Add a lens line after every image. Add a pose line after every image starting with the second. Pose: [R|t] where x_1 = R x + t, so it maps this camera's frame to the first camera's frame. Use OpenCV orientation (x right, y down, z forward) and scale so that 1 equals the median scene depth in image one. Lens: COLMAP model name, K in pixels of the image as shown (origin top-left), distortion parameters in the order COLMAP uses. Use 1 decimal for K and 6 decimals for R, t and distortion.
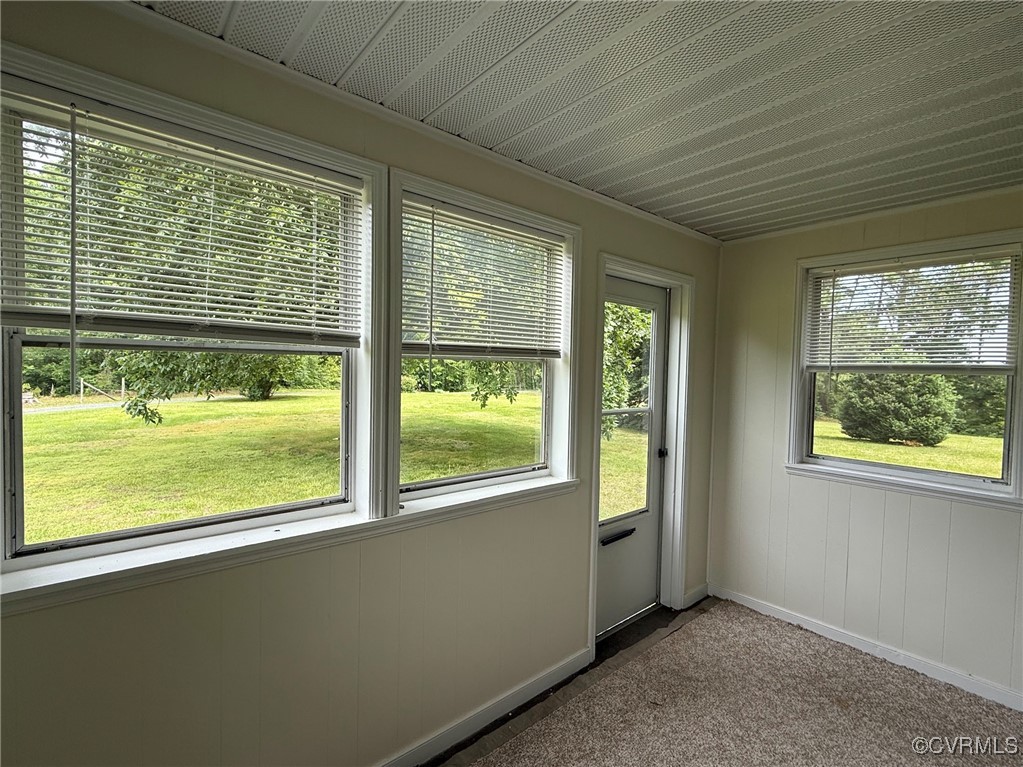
lens RADIAL K [[463.8, 0, 508.8], [0, 463.8, 386.4], [0, 0, 1]] dist [-0.003845, -0.000095]
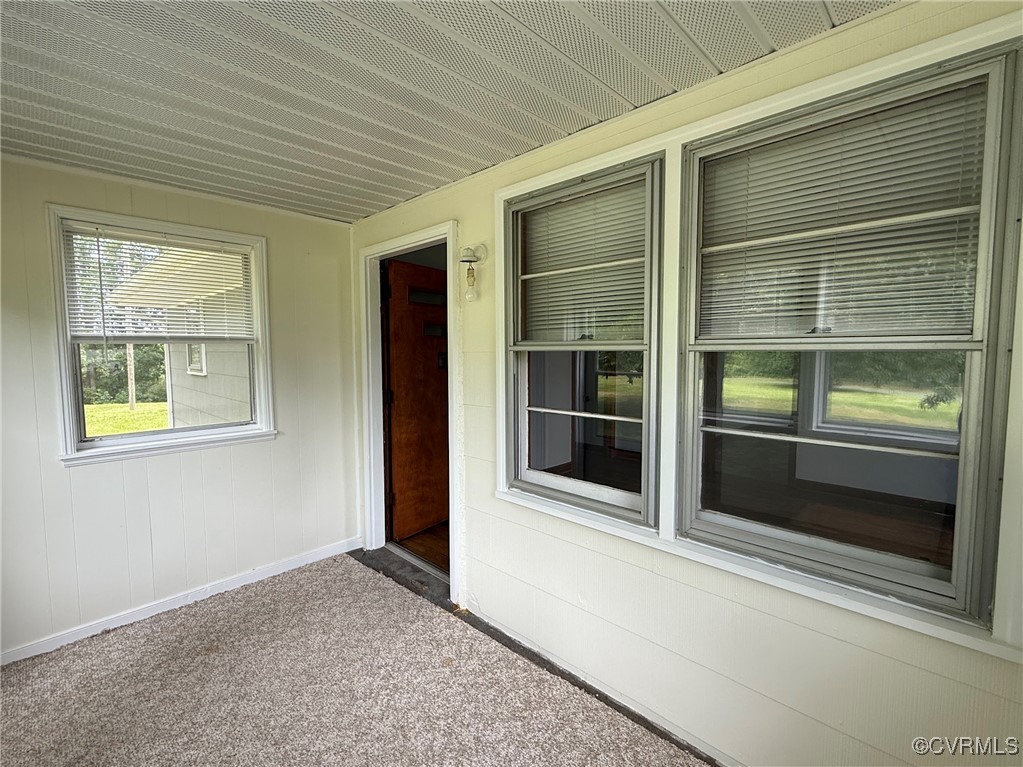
lens RADIAL K [[463.8, 0, 508.8], [0, 463.8, 386.4], [0, 0, 1]] dist [-0.003845, -0.000095]
pose [[-0.086968, -0.101295, 0.991048, -0.309820], [0.041286, 0.993596, 0.105179, -0.010087], [-0.995355, 0.050063, -0.082229, 0.321462]]
